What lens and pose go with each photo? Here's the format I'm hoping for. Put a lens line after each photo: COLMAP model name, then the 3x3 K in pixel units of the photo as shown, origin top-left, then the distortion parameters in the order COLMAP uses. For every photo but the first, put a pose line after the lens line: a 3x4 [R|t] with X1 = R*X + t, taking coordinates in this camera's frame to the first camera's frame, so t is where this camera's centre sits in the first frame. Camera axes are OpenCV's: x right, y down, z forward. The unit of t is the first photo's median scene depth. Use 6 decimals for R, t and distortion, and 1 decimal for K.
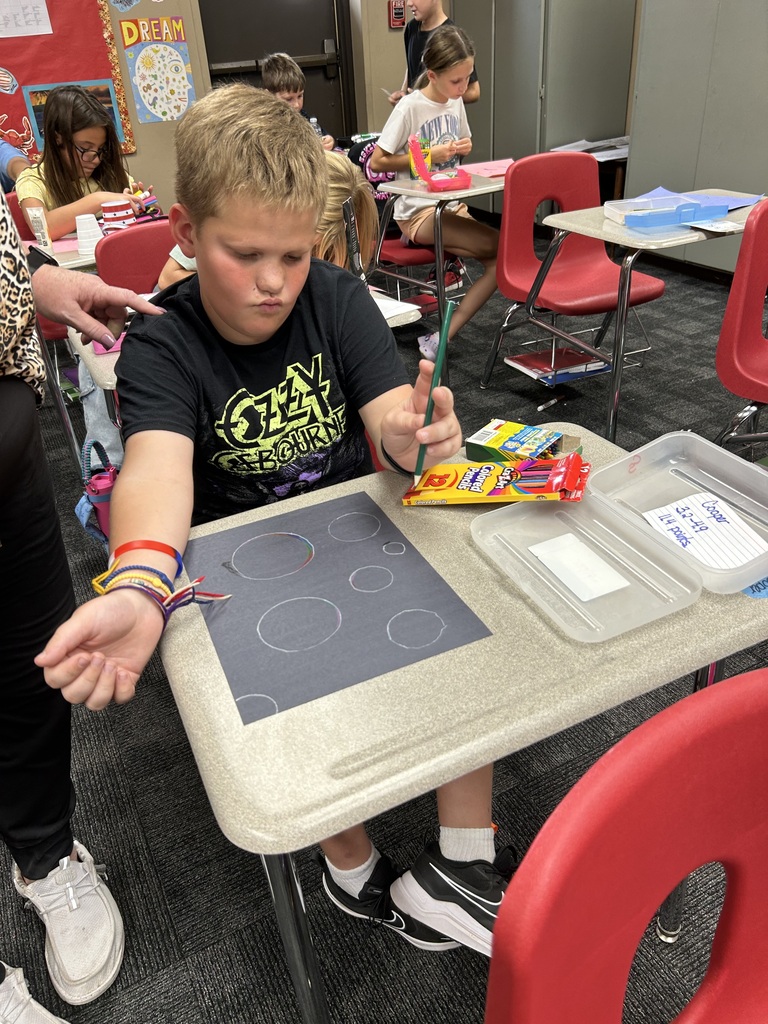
lens RADIAL K [[777.5, 0, 380.1], [0, 777.5, 517.4], [0, 0, 1]] dist [0.004430, -0.018598]
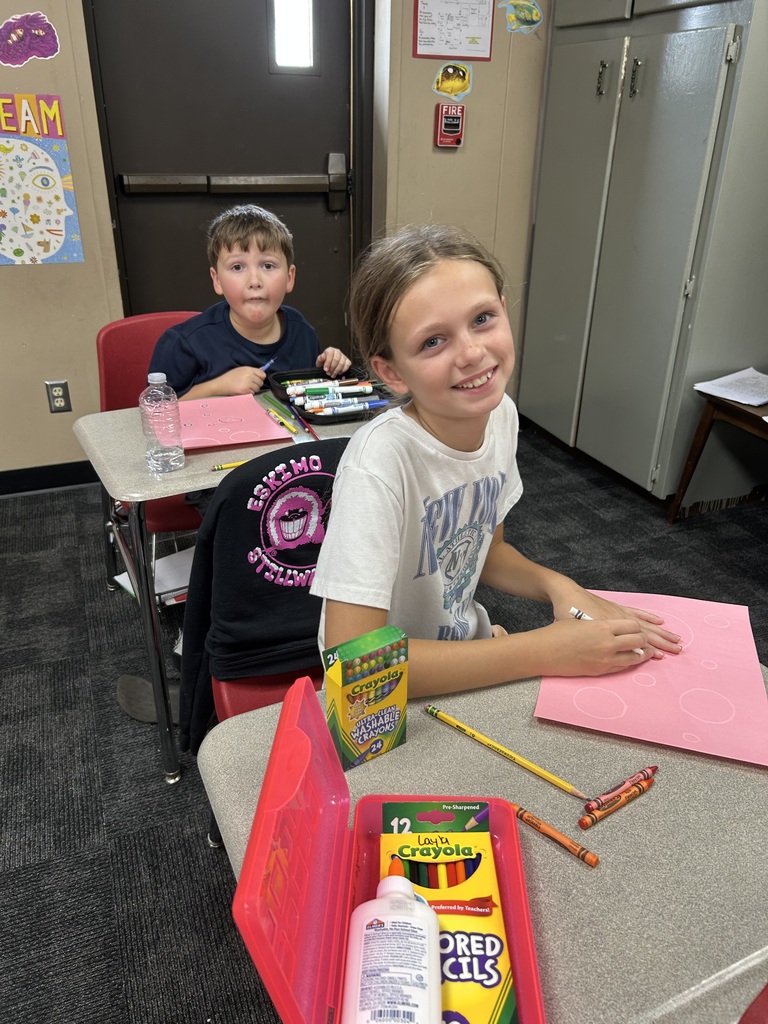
lens RADIAL K [[777.5, 0, 387.2], [0, 777.5, 506.1], [0, 0, 1]] dist [0.004430, -0.018598]
pose [[0.991500, 0.120571, -0.048894, 0.041990], [-0.124864, 0.987406, -0.097153, -0.316166], [0.036564, 0.102433, 0.994068, 0.464107]]
